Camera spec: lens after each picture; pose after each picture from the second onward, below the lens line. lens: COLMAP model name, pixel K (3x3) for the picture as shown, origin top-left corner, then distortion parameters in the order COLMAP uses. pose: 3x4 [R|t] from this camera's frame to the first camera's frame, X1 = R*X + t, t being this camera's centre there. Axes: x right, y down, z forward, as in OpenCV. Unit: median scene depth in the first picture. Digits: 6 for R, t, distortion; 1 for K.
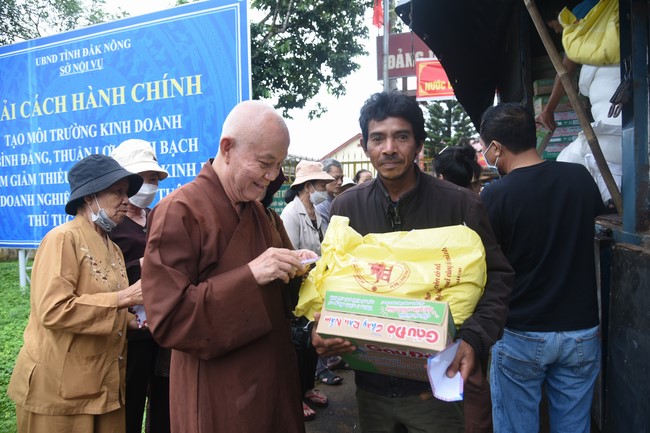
lens RADIAL K [[450.4, 0, 325.0], [0, 450.4, 216.5], [0, 0, 1]] dist [-0.046072, -0.000043]
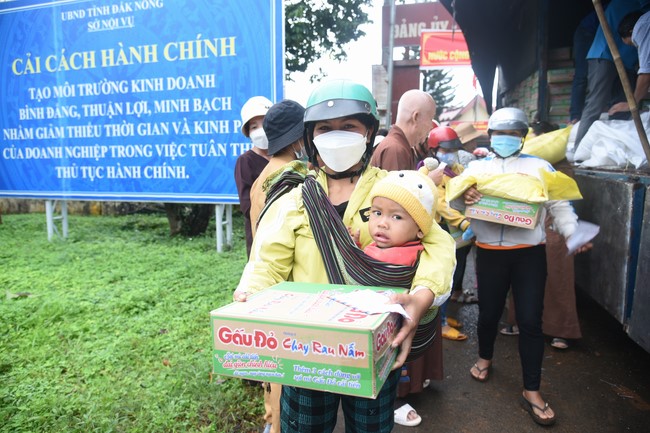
lens RADIAL K [[437.2, 0, 325.0], [0, 437.2, 216.5], [0, 0, 1]] dist [-0.041045, 0.003710]
pose [[0.997529, 0.015753, 0.068468, -0.106131], [-0.021349, 0.996422, 0.081781, 0.016718], [-0.066935, -0.083040, 0.994296, -0.064176]]
